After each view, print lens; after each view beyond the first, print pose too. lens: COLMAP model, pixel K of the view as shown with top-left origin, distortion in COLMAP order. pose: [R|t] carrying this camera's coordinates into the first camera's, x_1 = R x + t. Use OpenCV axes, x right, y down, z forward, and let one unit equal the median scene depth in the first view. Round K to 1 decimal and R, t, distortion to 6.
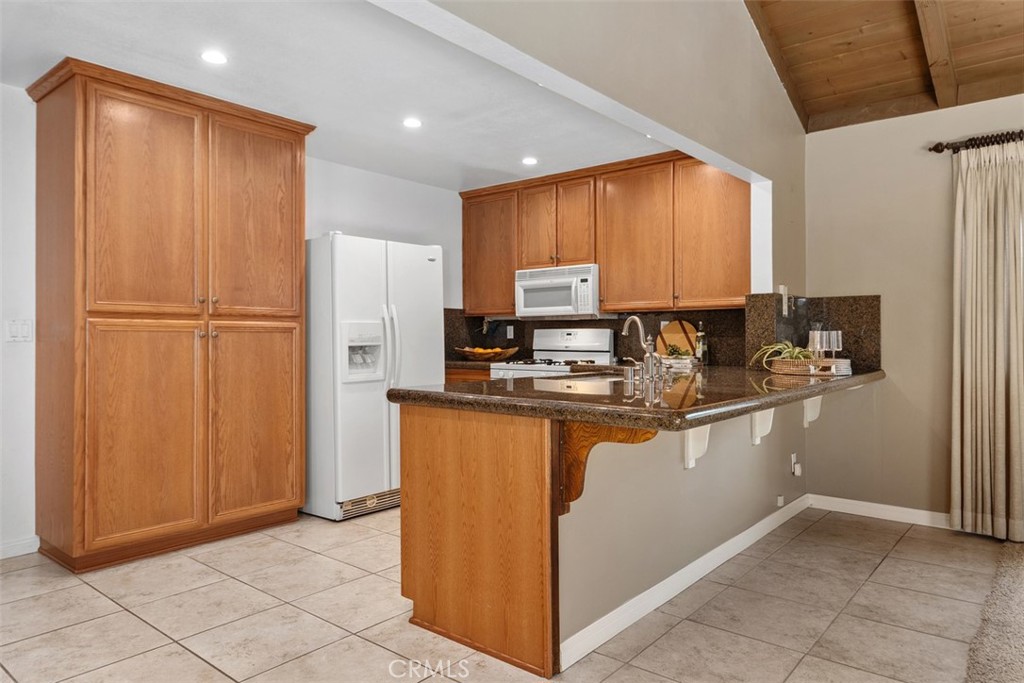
lens RADIAL K [[664.3, 0, 510.7], [0, 664.3, 334.9], [0, 0, 1]] dist [-0.009522, 0.002606]
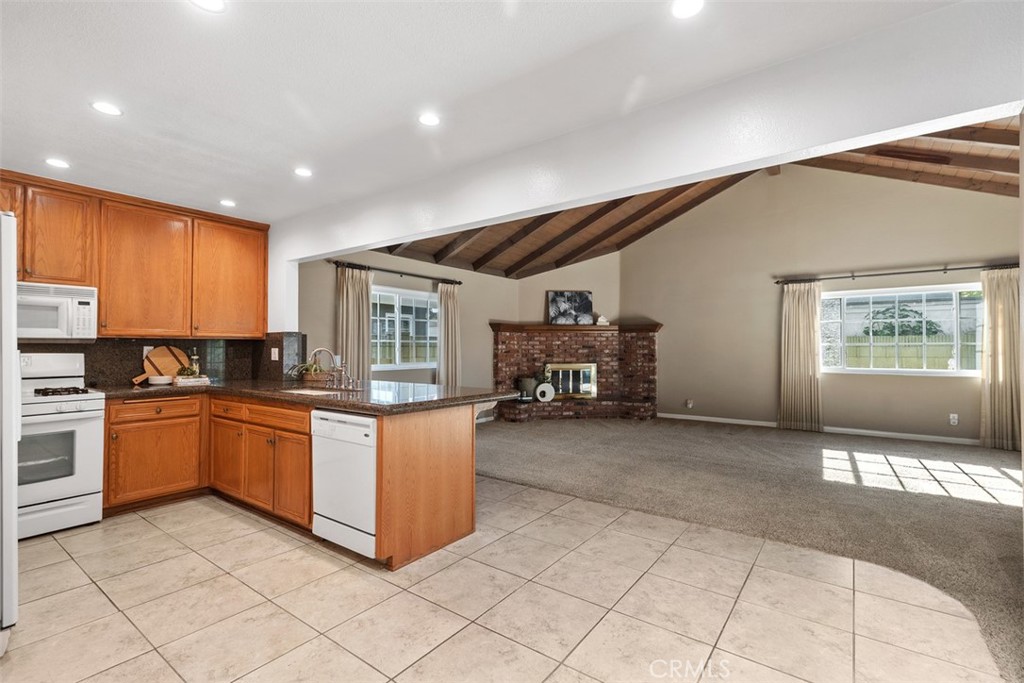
lens RADIAL K [[467.3, 0, 509.9], [0, 467.3, 343.4], [0, 0, 1]] dist [0.011912, -0.005181]
pose [[-0.060463, 0.011903, 0.998099, -0.715628], [-0.006215, 0.999905, -0.012301, -0.023022], [-0.998151, -0.006947, -0.060383, 0.502607]]
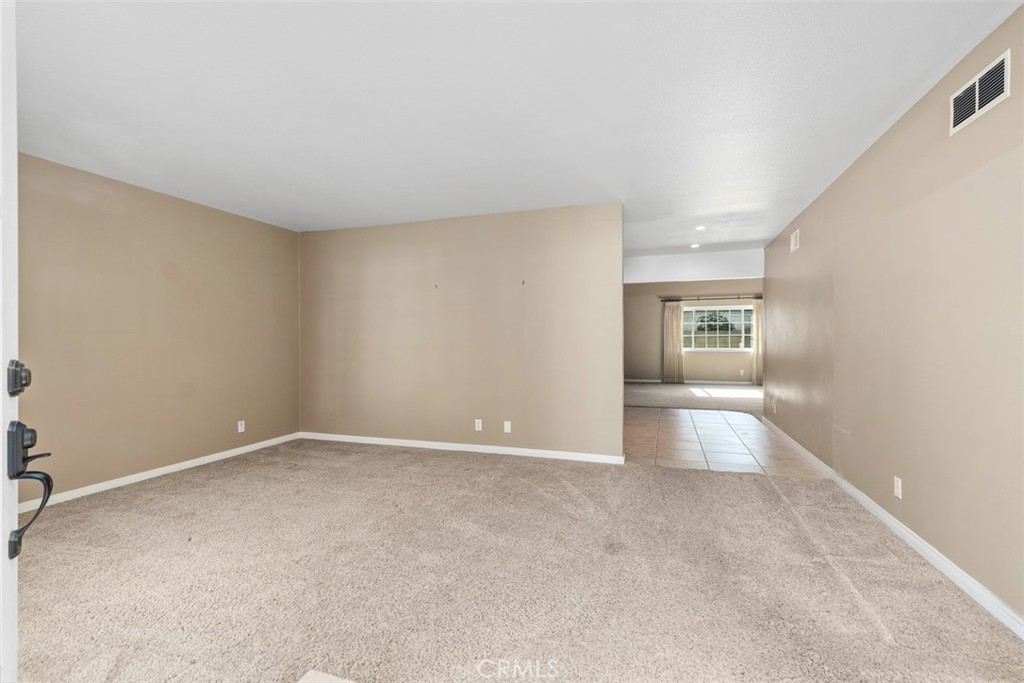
lens RADIAL K [[467.3, 0, 509.5], [0, 467.3, 348.0], [0, 0, 1]] dist [0.011912, -0.005181]
pose [[-0.368469, 0.004958, 0.929627, -1.481889], [-0.006761, 0.999945, -0.008013, 0.061662], [-0.929616, -0.009238, -0.368415, 1.413830]]
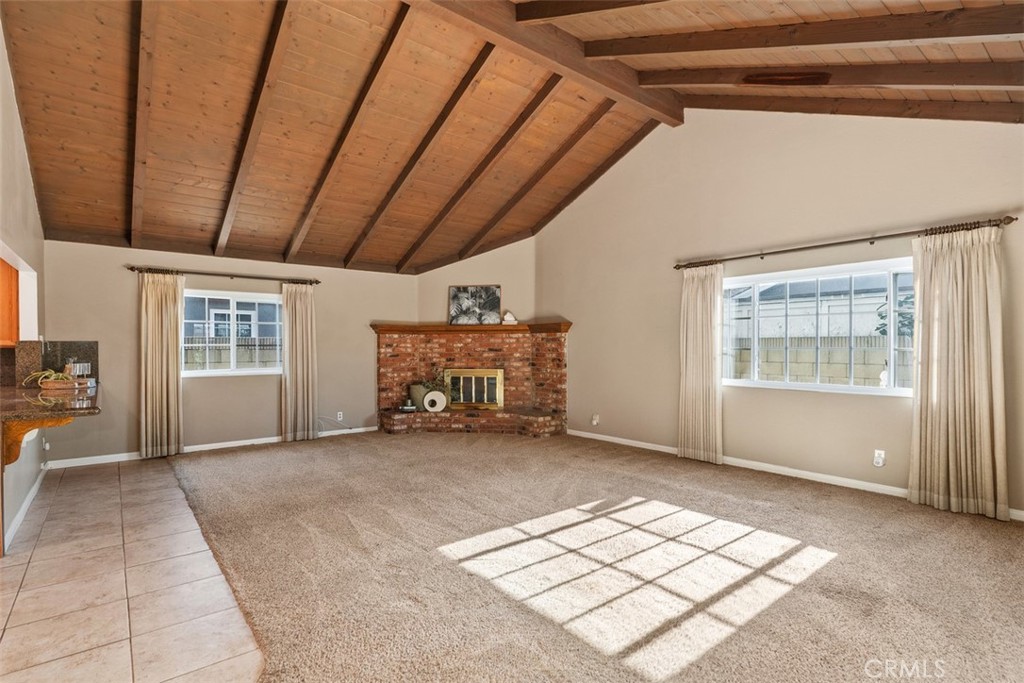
lens RADIAL K [[498.8, 0, 511.4], [0, 498.8, 355.6], [0, 0, 1]] dist [0.003953, -0.001754]
pose [[0.195776, -0.017994, 0.980483, -0.540565], [-0.003499, 0.999812, 0.019047, -0.048551], [-0.980642, -0.007160, 0.195677, -0.366529]]
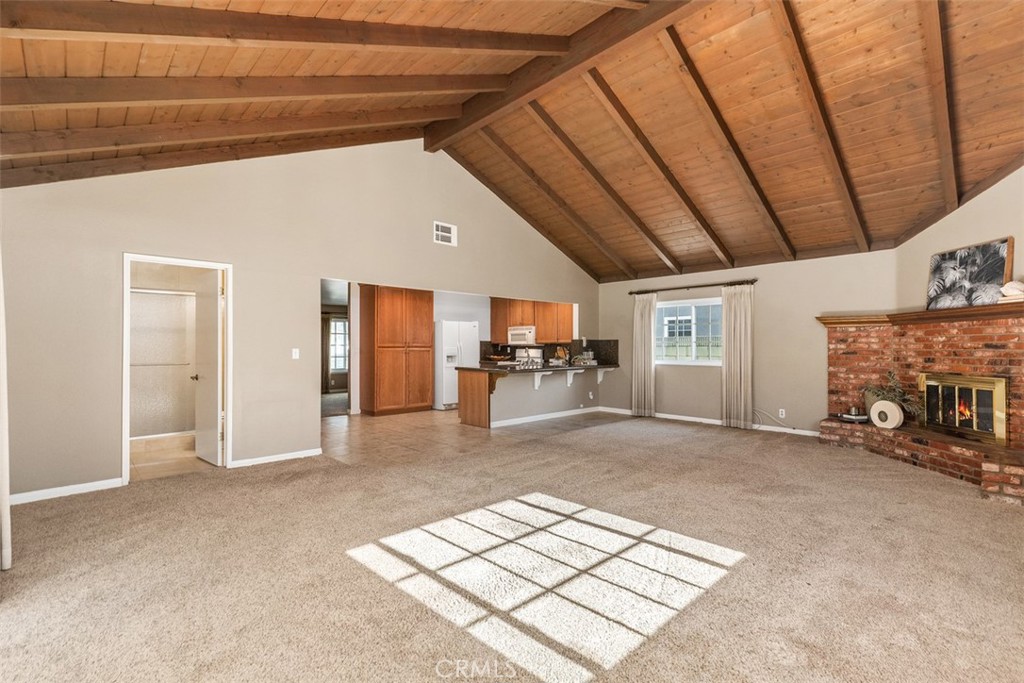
lens RADIAL K [[467.3, 0, 519.5], [0, 467.3, 349.8], [0, 0, 1]] dist [0.011912, -0.005181]
pose [[0.995470, 0.003533, -0.095014, 0.289494], [-0.002409, 0.999926, 0.011936, -0.036054], [0.095049, -0.011653, 0.995404, -1.095718]]
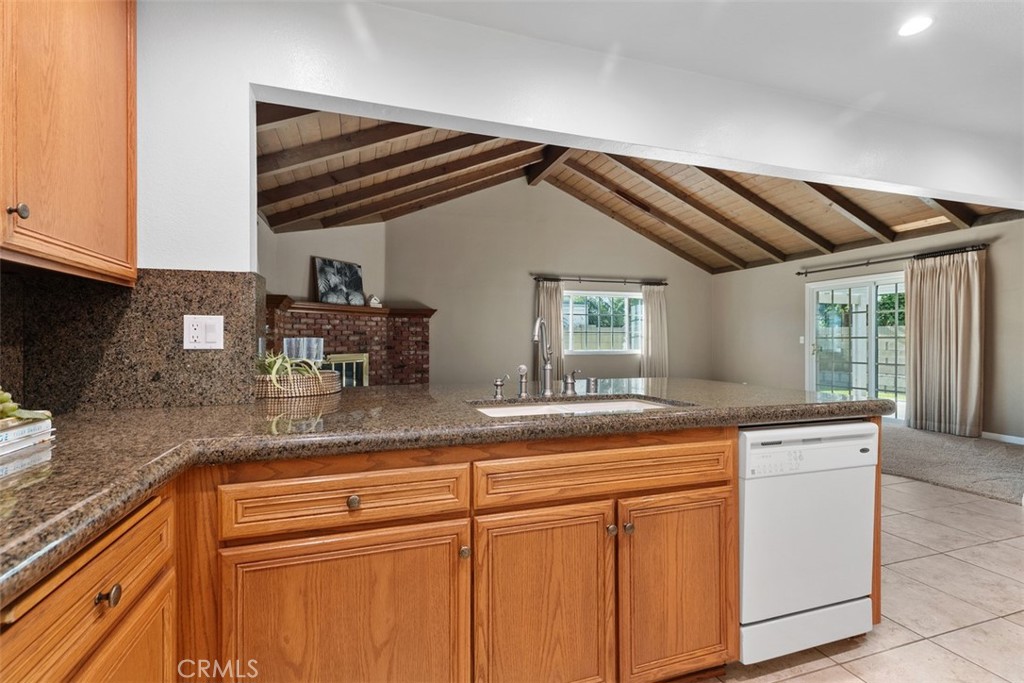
lens RADIAL K [[467.3, 0, 515.6], [0, 467.3, 340.5], [0, 0, 1]] dist [0.011912, -0.005181]
pose [[-0.854991, 0.003097, 0.518634, -0.048932], [0.000550, 0.999987, -0.005065, -0.000404], [-0.518643, -0.004045, -0.854981, 1.146116]]
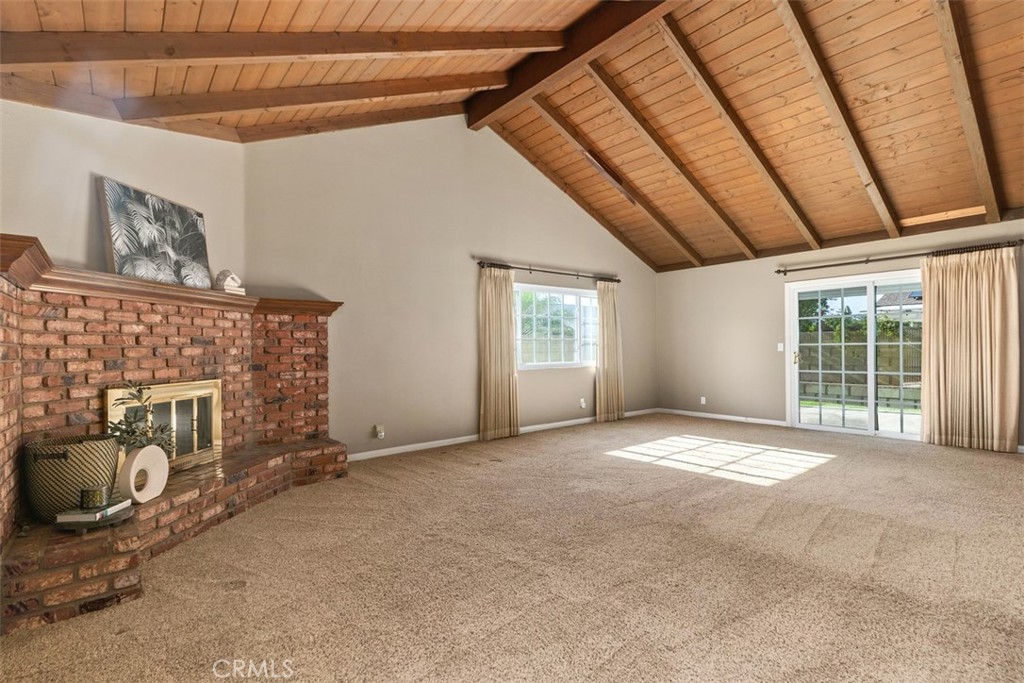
lens RADIAL K [[467.3, 0, 507.7], [0, 467.3, 353.2], [0, 0, 1]] dist [0.011912, -0.005181]
pose [[-0.981615, 0.012064, 0.190489, 0.542715], [0.013044, 0.999907, 0.003893, -0.009337], [-0.190424, 0.006306, -0.981682, 0.777097]]
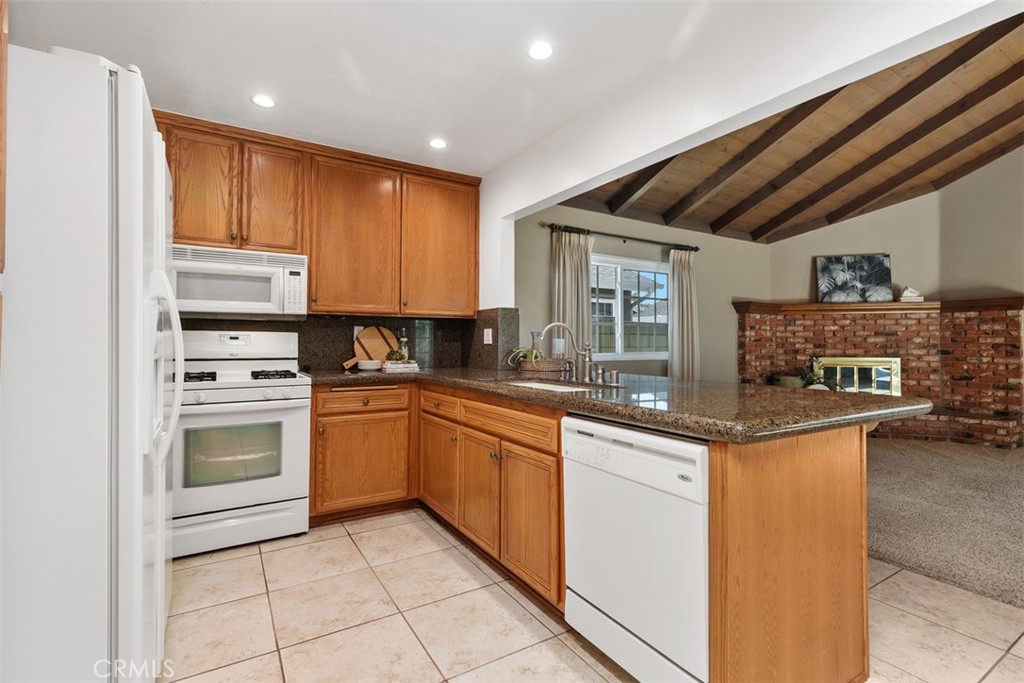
lens RADIAL K [[467.3, 0, 502.2], [0, 467.3, 334.9], [0, 0, 1]] dist [0.011912, -0.005181]
pose [[0.323446, 0.019740, 0.946041, -0.423764], [-0.008875, 0.999802, -0.017827, 0.003394], [-0.946205, -0.002630, 0.323557, 0.667304]]
